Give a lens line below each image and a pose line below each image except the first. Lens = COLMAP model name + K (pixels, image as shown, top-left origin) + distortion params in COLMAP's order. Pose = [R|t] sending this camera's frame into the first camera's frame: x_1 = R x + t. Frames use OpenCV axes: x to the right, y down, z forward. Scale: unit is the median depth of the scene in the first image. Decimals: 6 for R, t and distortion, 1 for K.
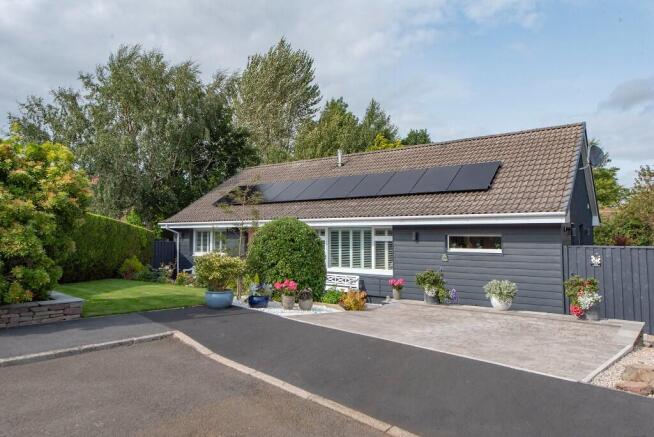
lens RADIAL K [[443.8, 0, 327.0], [0, 443.8, 218.5], [0, 0, 1]] dist [0.000634, 0.000009]
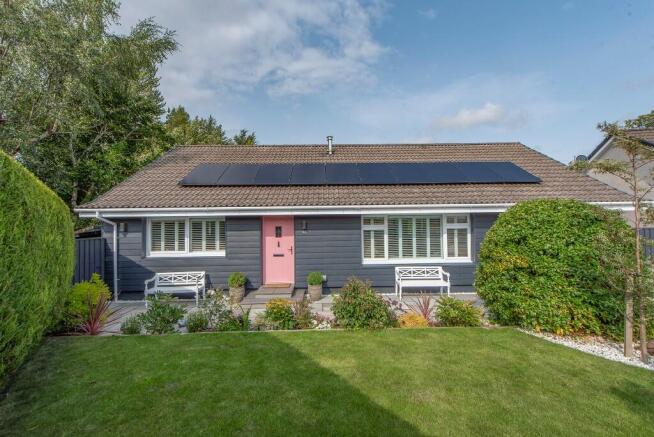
lens RADIAL K [[274.8, 0, 327.0], [0, 274.8, 218.5], [0, 0, 1]] dist [-0.001525, -0.000515]
pose [[0.780616, -0.007929, 0.624960, -0.388253], [-0.008695, 0.999685, 0.023544, 0.013089], [-0.624950, -0.023813, 0.780301, 0.557157]]
